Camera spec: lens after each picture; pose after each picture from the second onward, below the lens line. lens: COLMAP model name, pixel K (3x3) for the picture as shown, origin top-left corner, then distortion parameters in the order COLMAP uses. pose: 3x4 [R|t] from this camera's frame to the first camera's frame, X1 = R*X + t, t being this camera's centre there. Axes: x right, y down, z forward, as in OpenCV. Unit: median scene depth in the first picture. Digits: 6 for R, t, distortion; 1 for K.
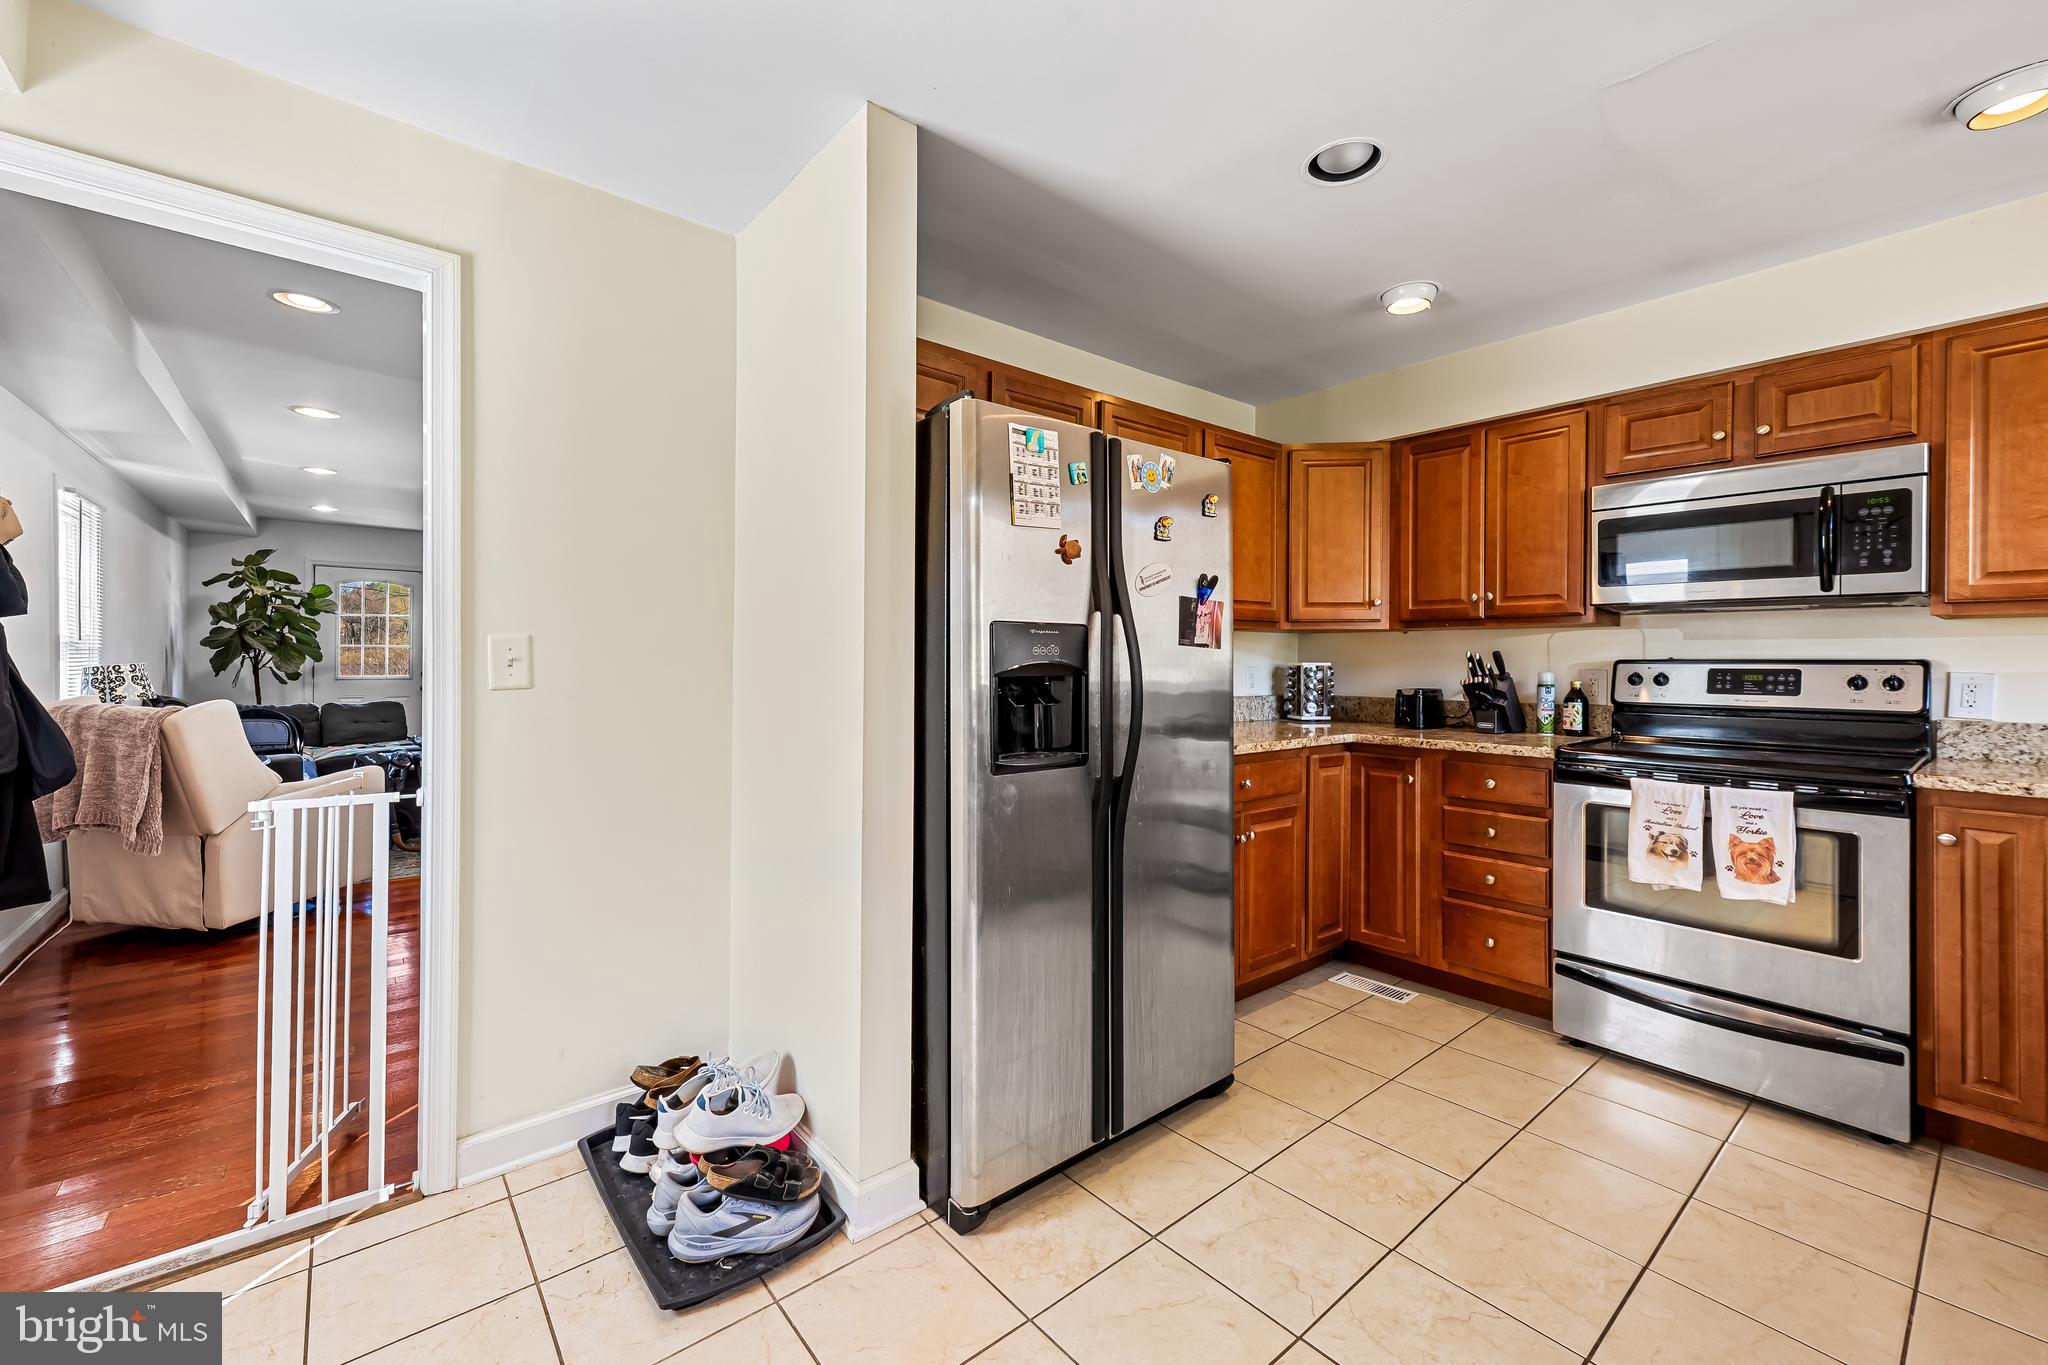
lens RADIAL K [[829.2, 0, 1022.1], [0, 829.2, 656.5], [0, 0, 1]] dist [0.011006, 0.000069]
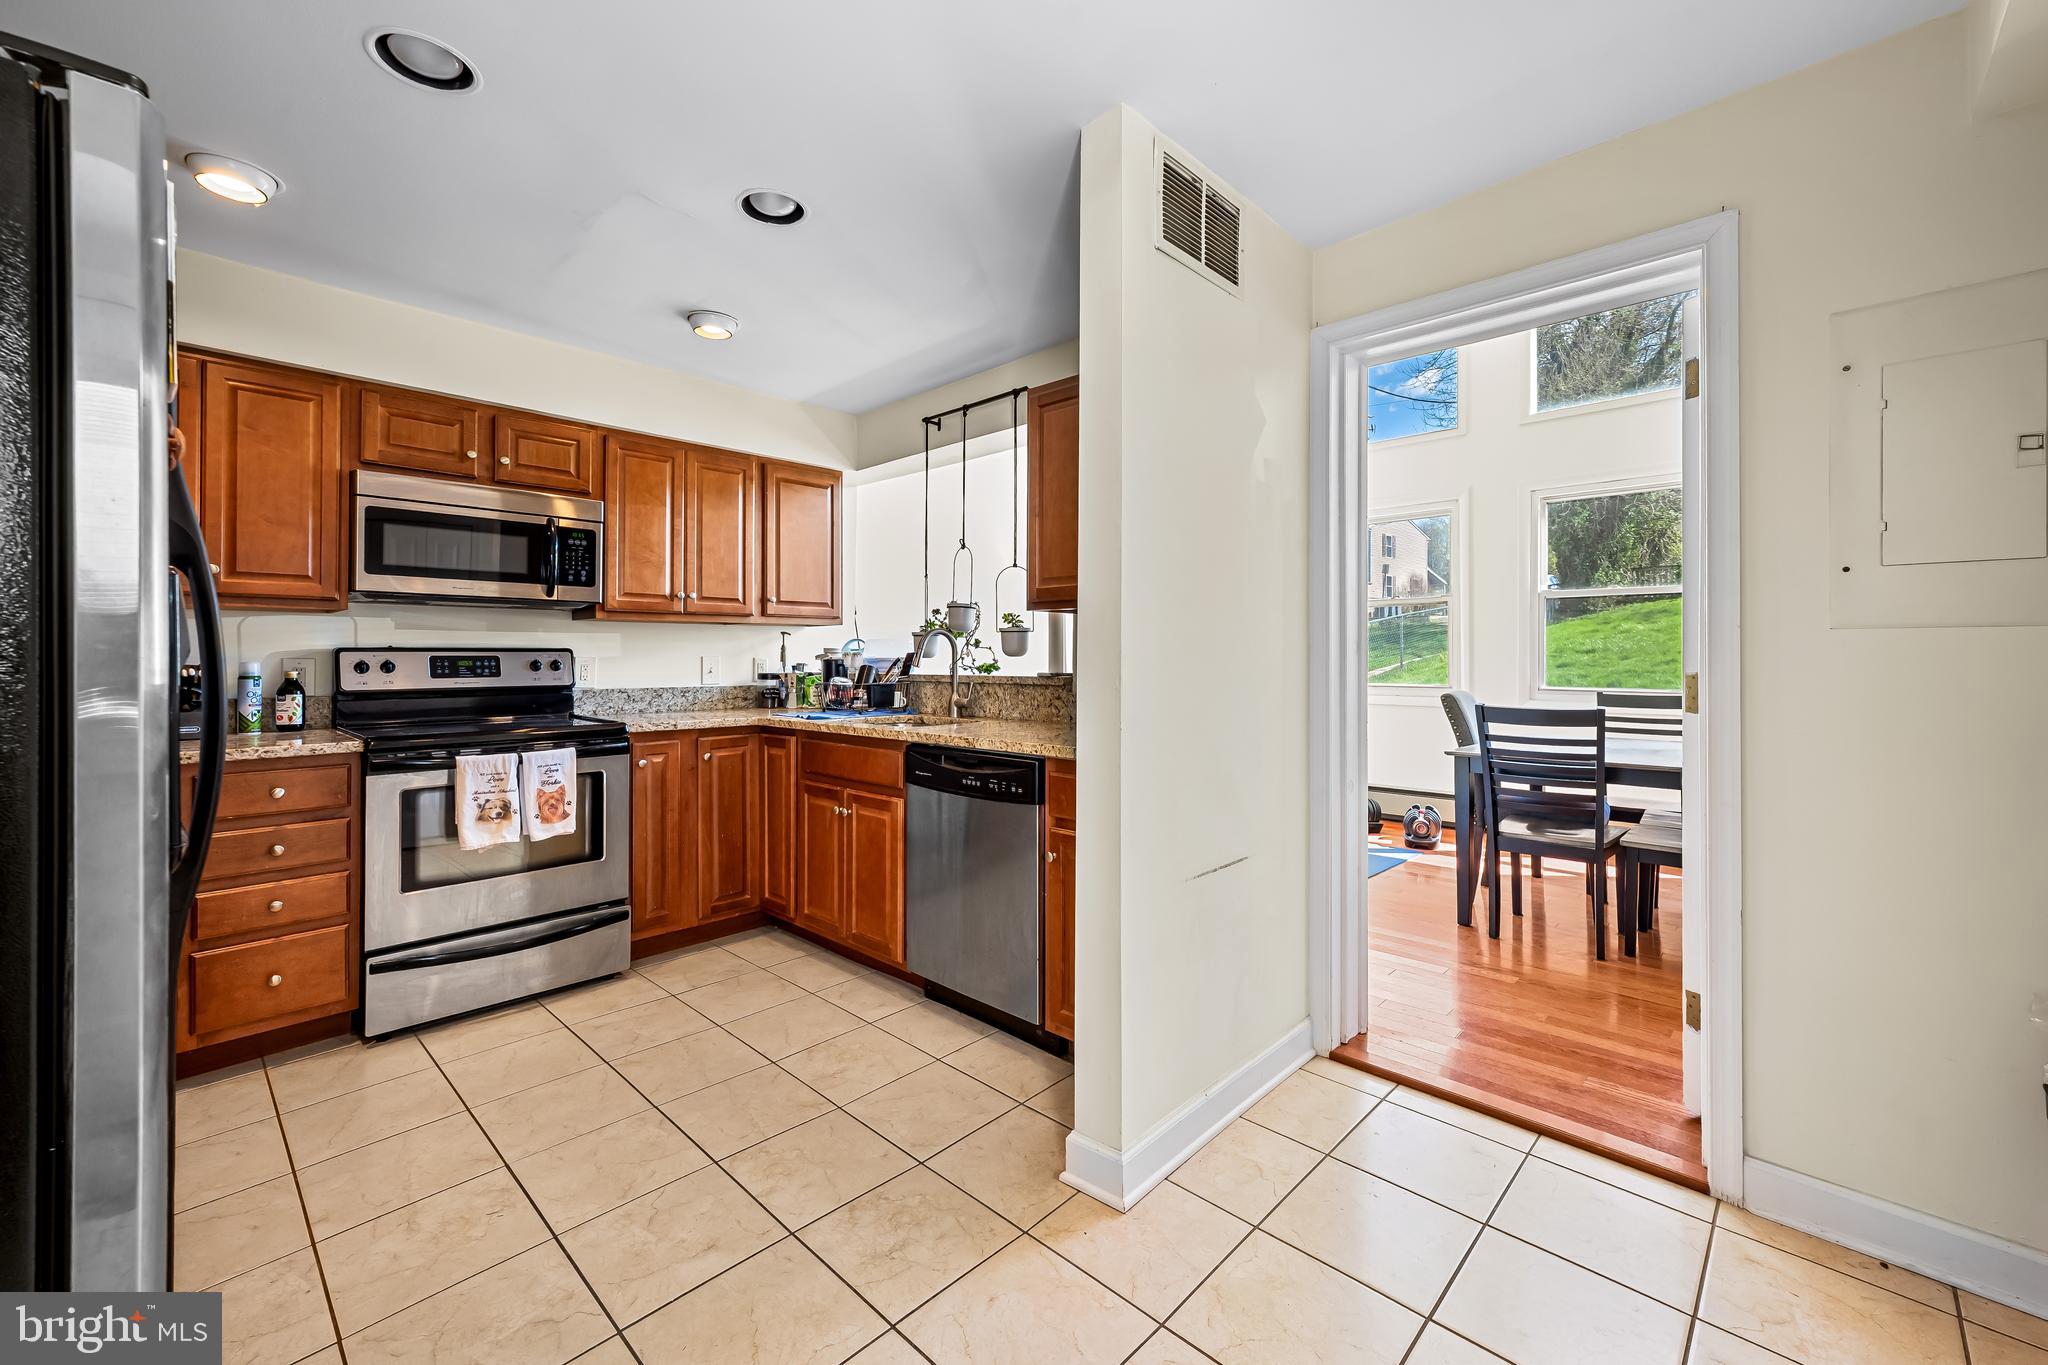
lens RADIAL K [[832.4, 0, 1032.7], [0, 832.4, 651.3], [0, 0, 1]] dist [0.001857, -0.000063]
pose [[-0.125897, 0.000035, 0.992043, -0.401161], [-0.005312, 0.999986, -0.000709, 0.005168], [-0.992029, -0.005359, -0.125895, 0.365763]]
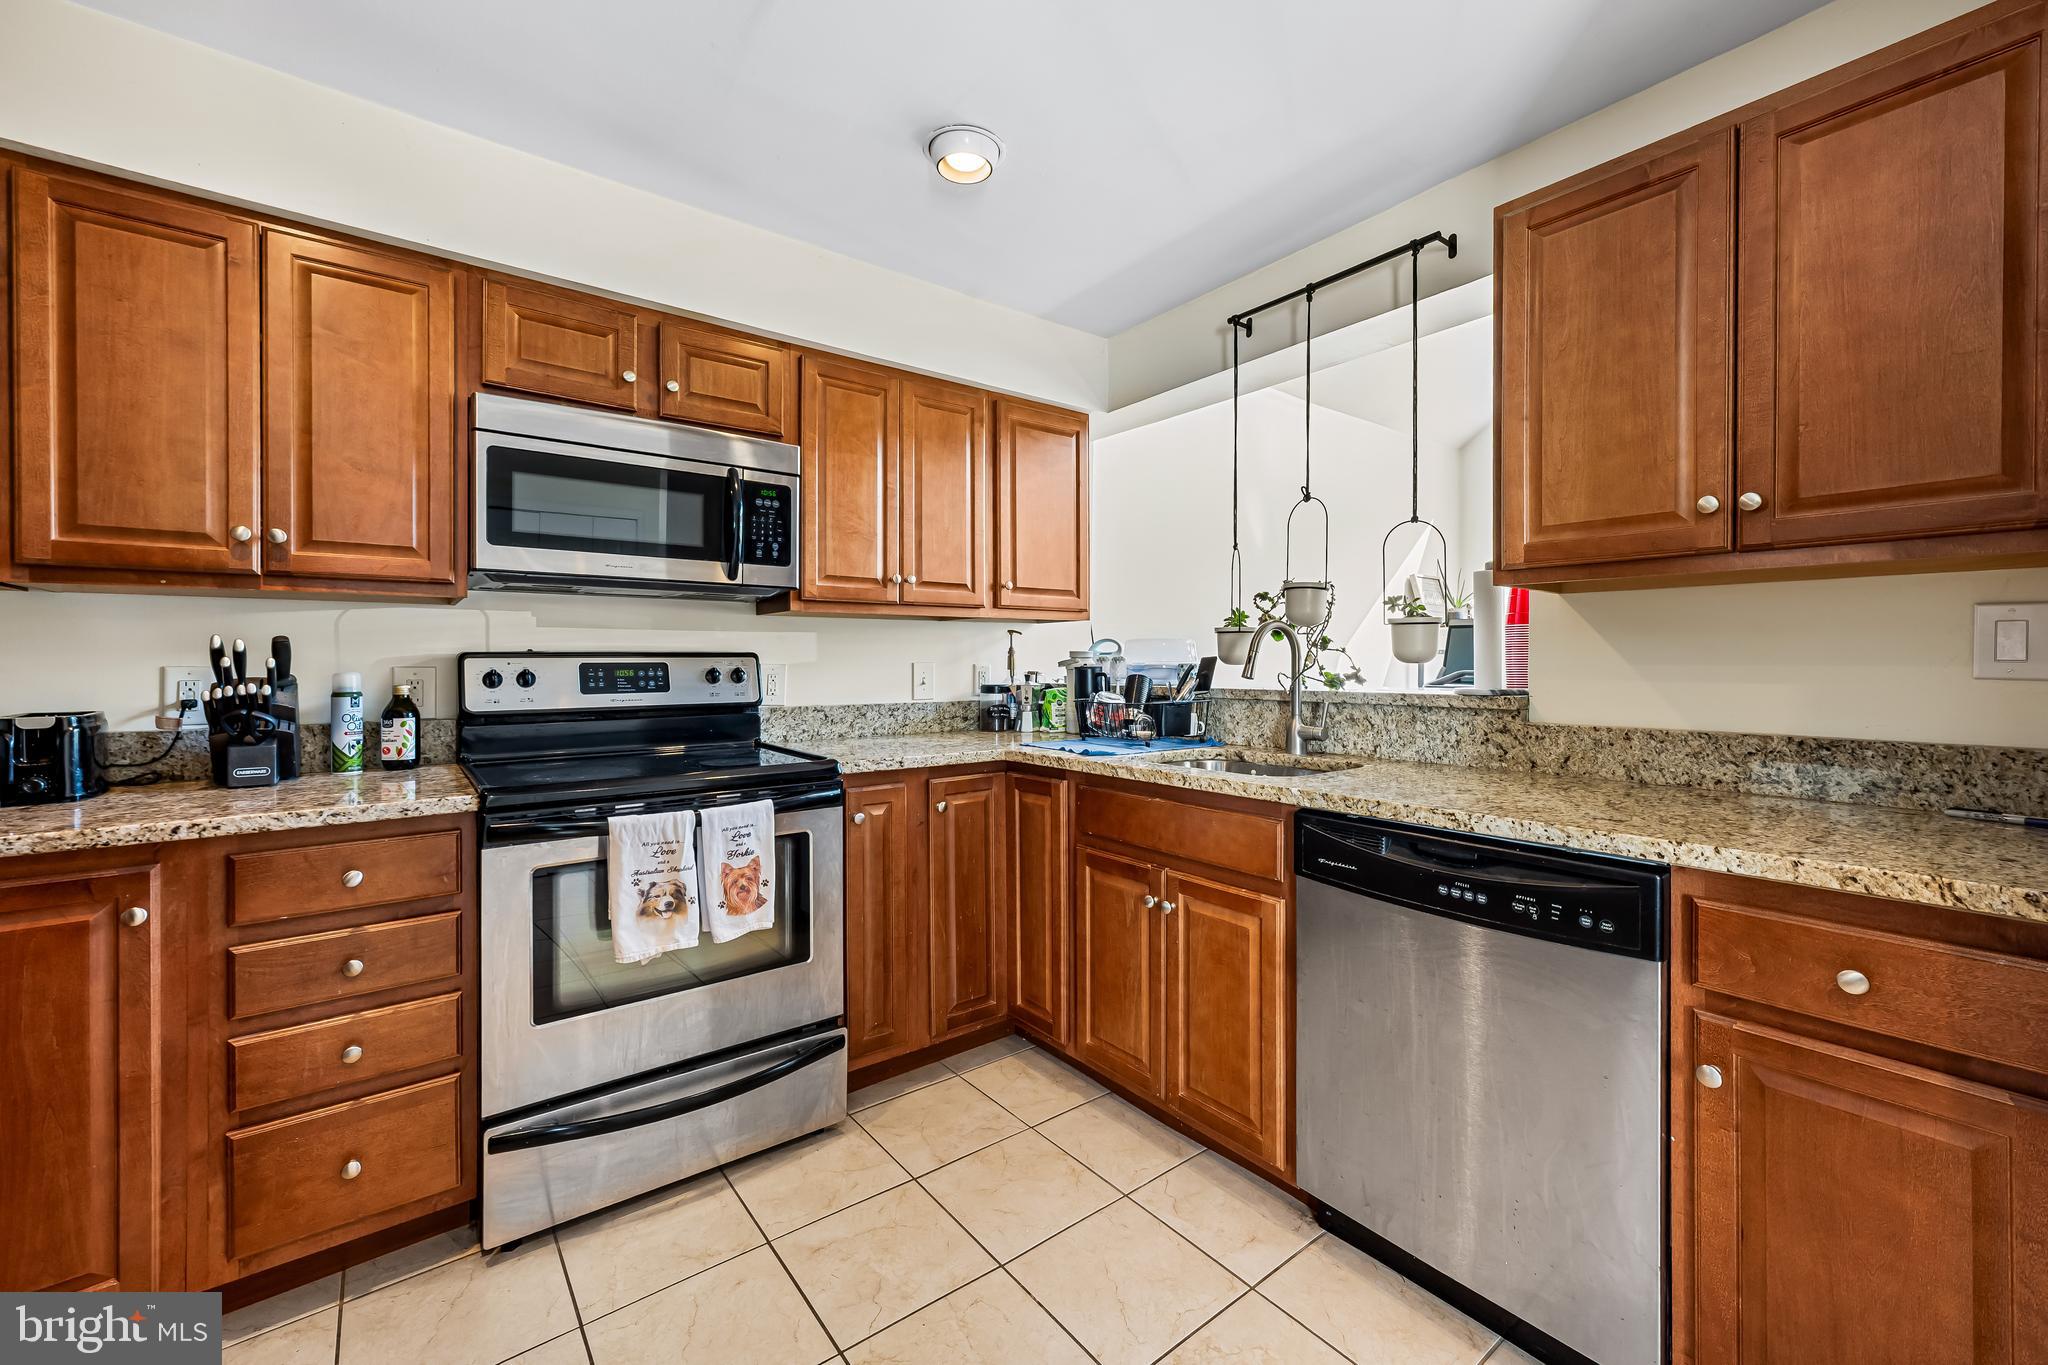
lens RADIAL K [[823.5, 0, 1028.5], [0, 823.5, 663.1], [0, 0, 1]] dist [0.000891, 0.000086]
pose [[0.028027, -0.009413, 0.999563, 0.039759], [-0.002676, 0.999951, 0.009492, 0.005864], [-0.999604, -0.002941, 0.028000, 0.577511]]
